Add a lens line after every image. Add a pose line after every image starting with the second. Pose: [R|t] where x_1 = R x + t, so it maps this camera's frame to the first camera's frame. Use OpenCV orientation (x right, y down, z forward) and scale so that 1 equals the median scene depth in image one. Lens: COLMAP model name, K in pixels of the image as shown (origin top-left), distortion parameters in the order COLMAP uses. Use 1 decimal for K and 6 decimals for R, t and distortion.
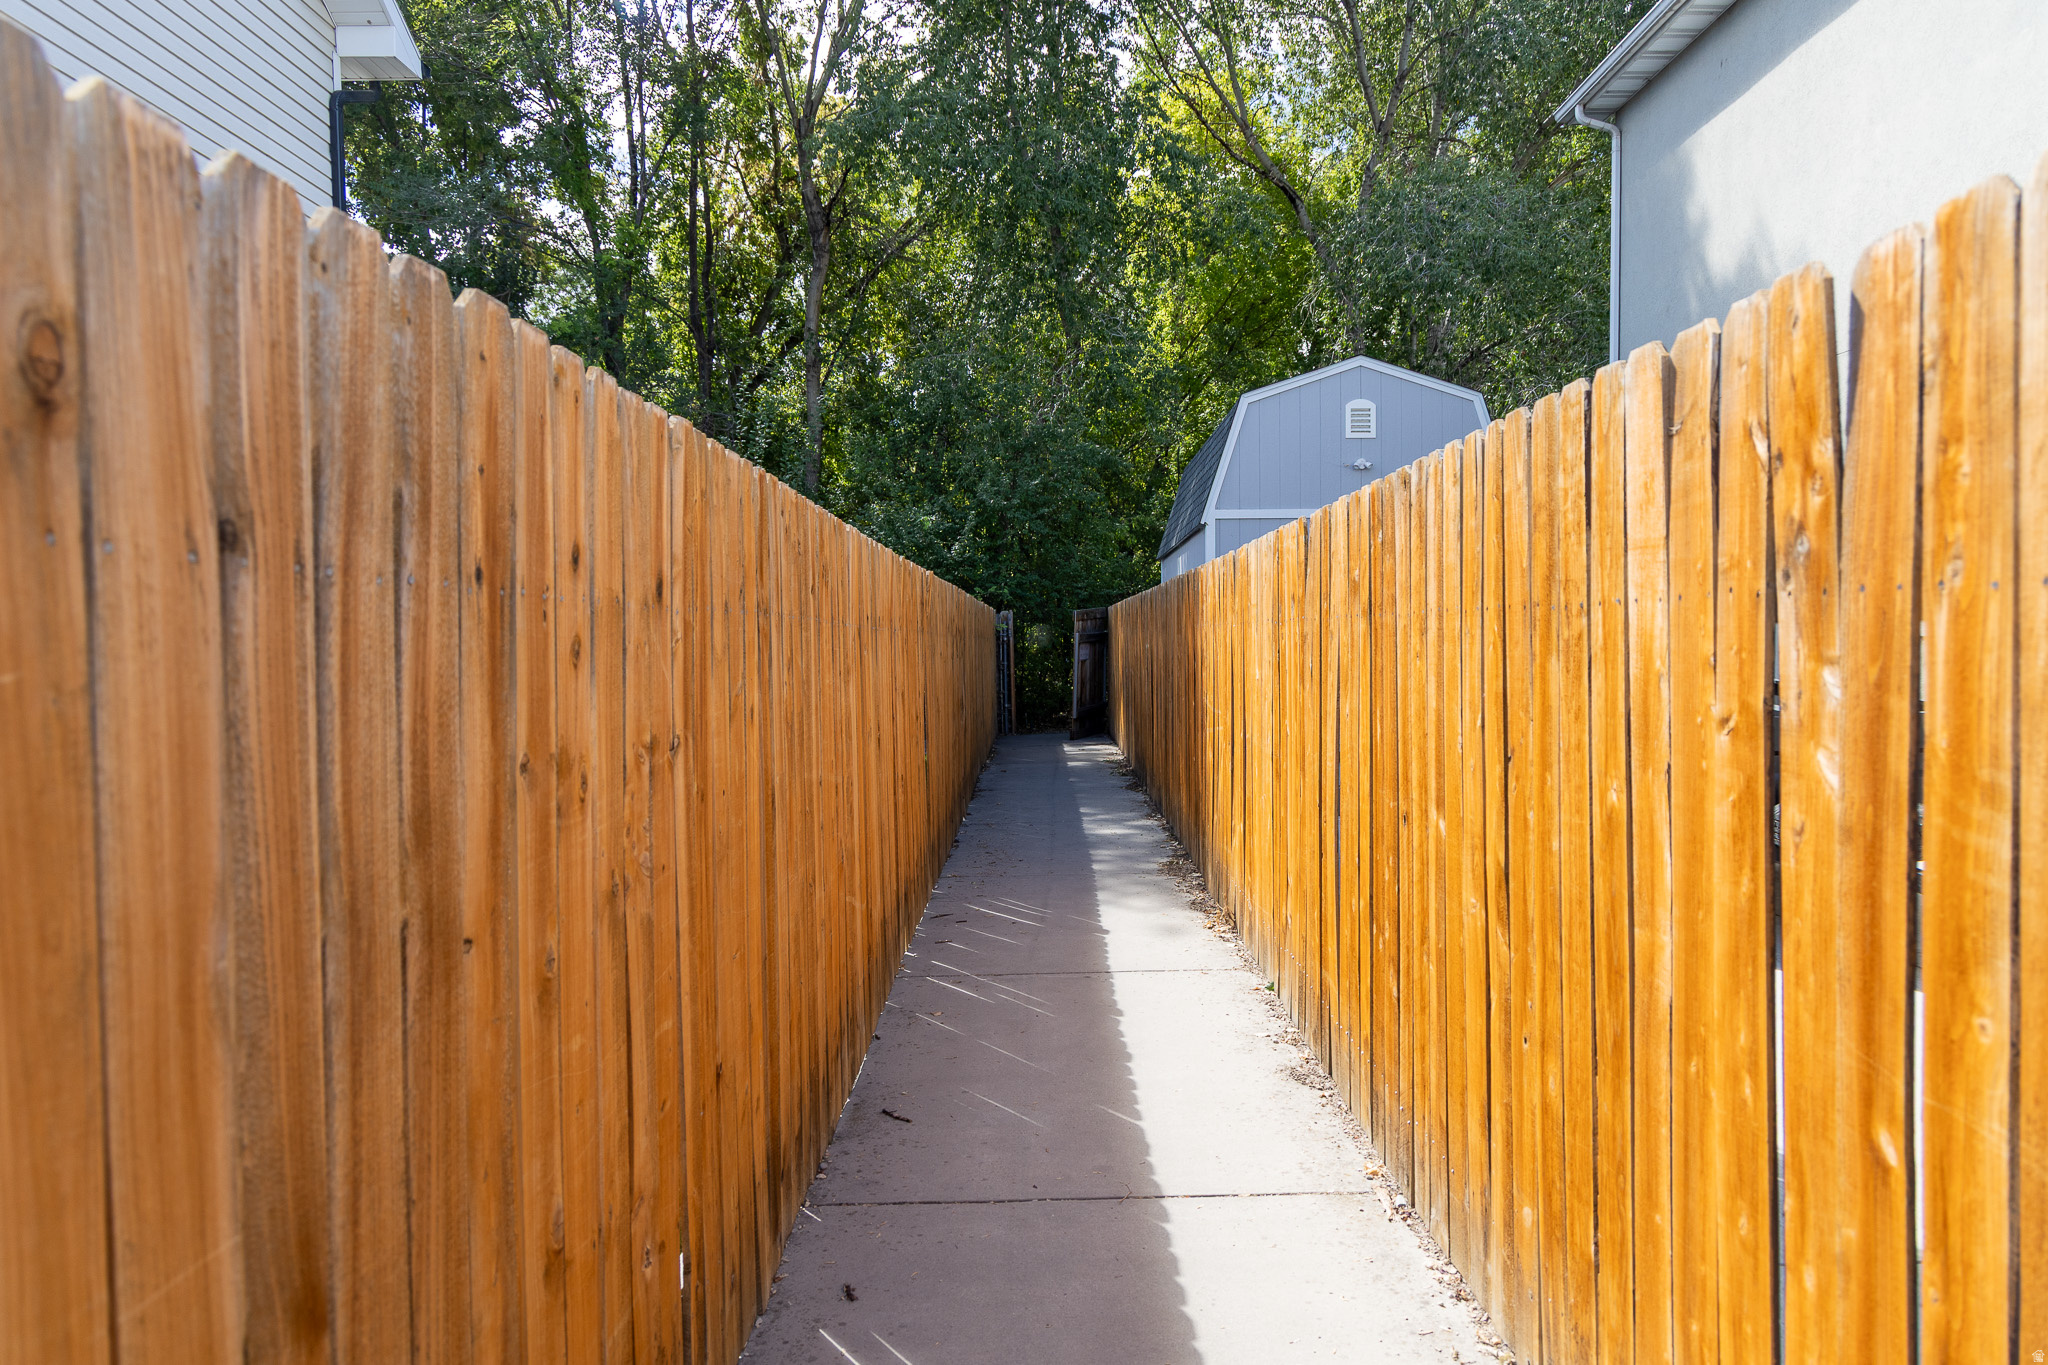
lens RADIAL K [[1536.8, 0, 1031.8], [0, 1536.8, 653.0], [0, 0, 1]] dist [0.049325, -0.064611]
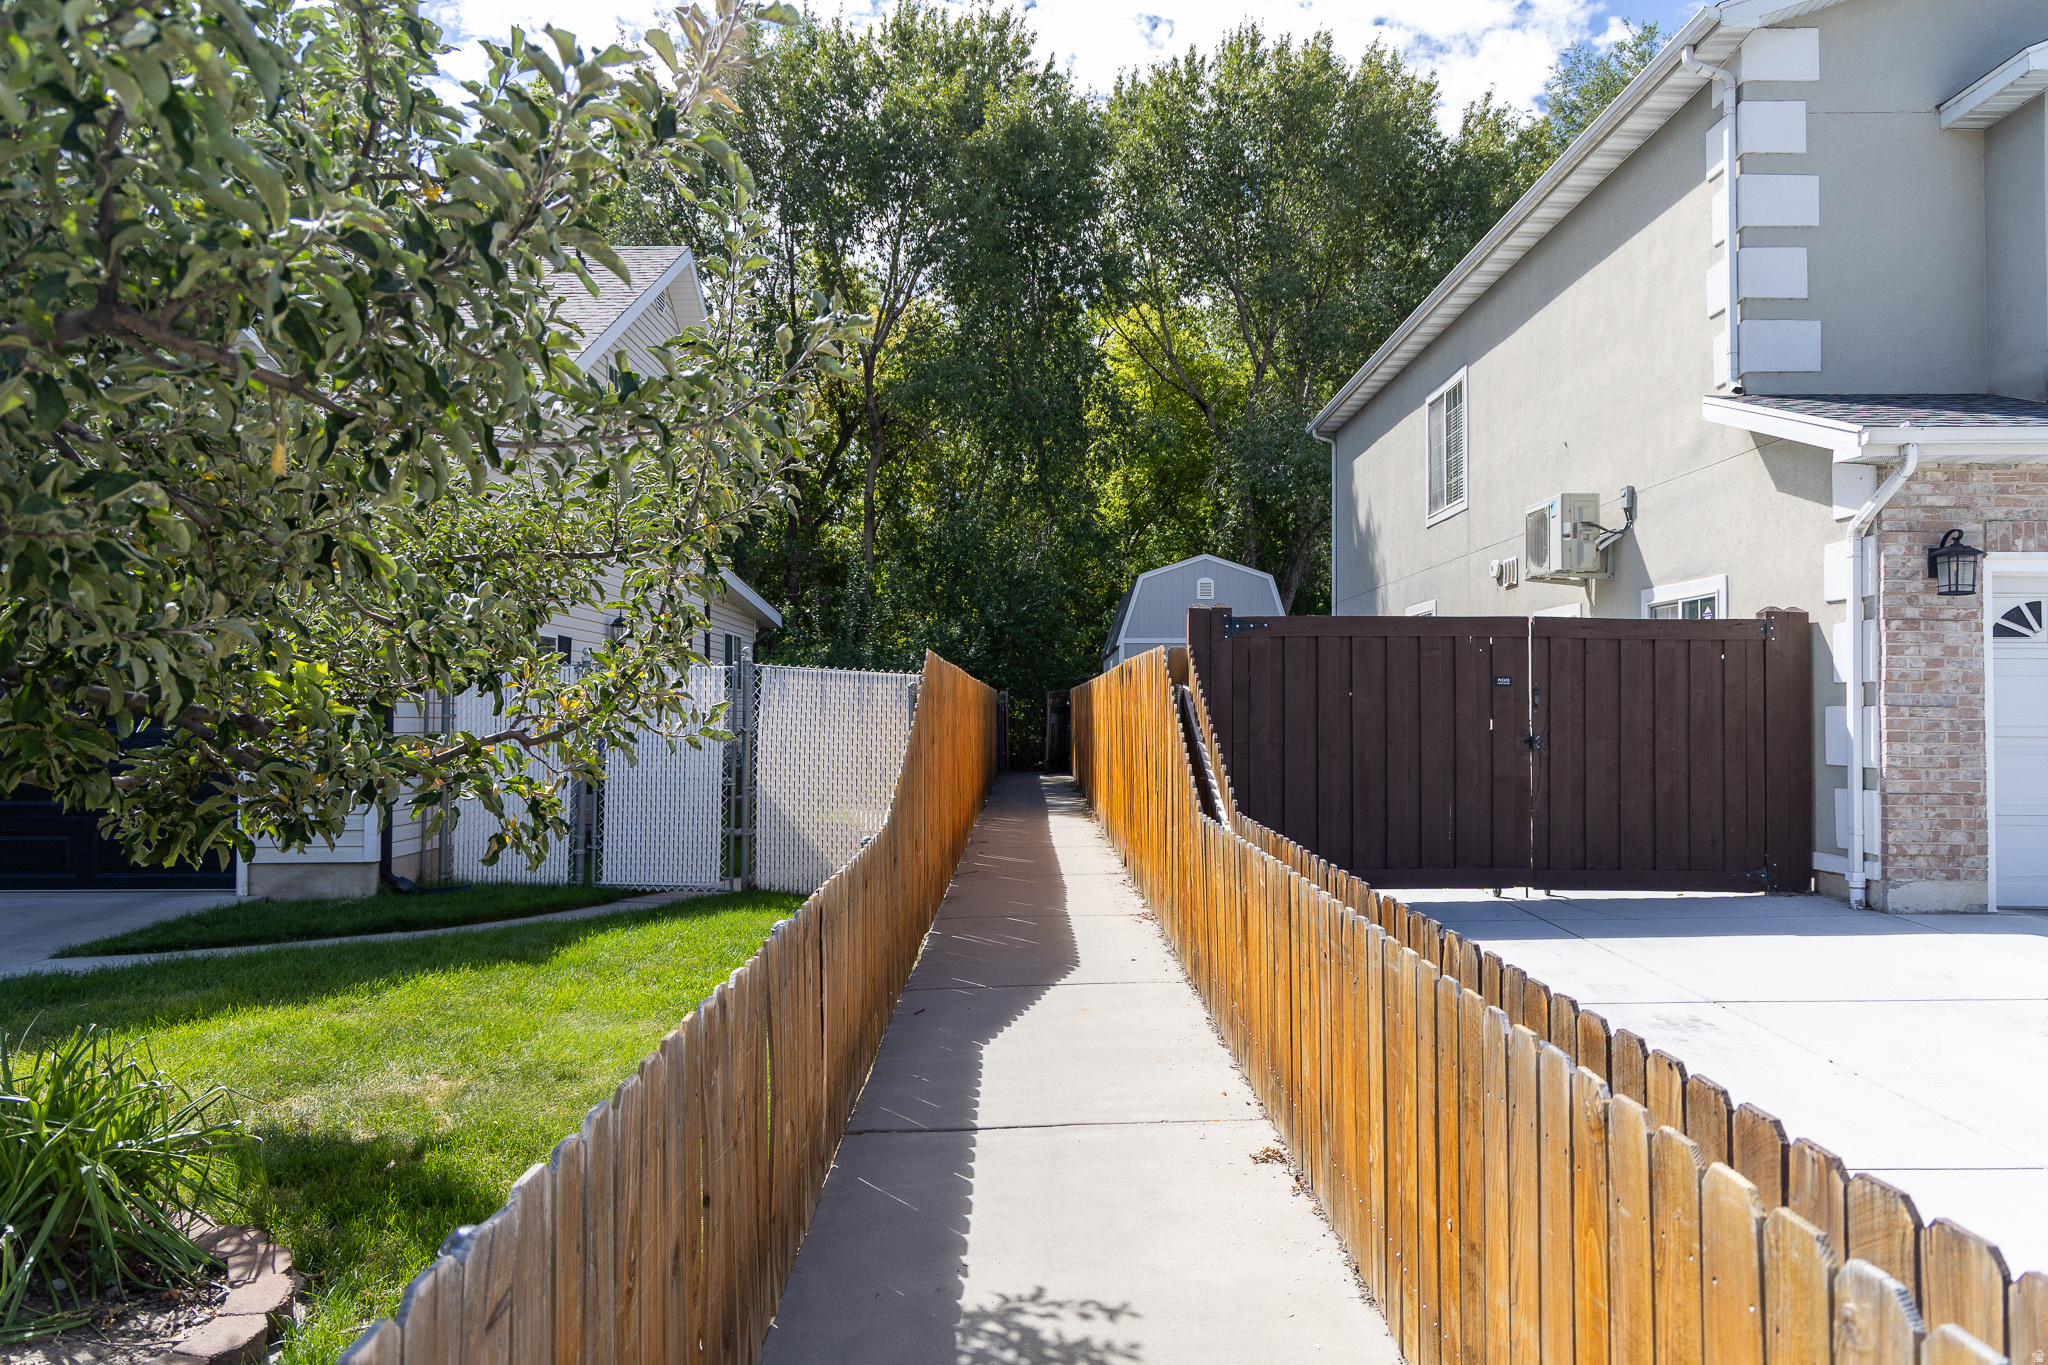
lens RADIAL K [[1536.8, 0, 1031.8], [0, 1536.8, 653.0], [0, 0, 1]] dist [0.049325, -0.064611]
pose [[0.999918, 0.009547, 0.008511, -0.002673], [-0.009138, 0.998857, -0.046912, 0.007019], [-0.008949, 0.046830, 0.998863, -0.591489]]
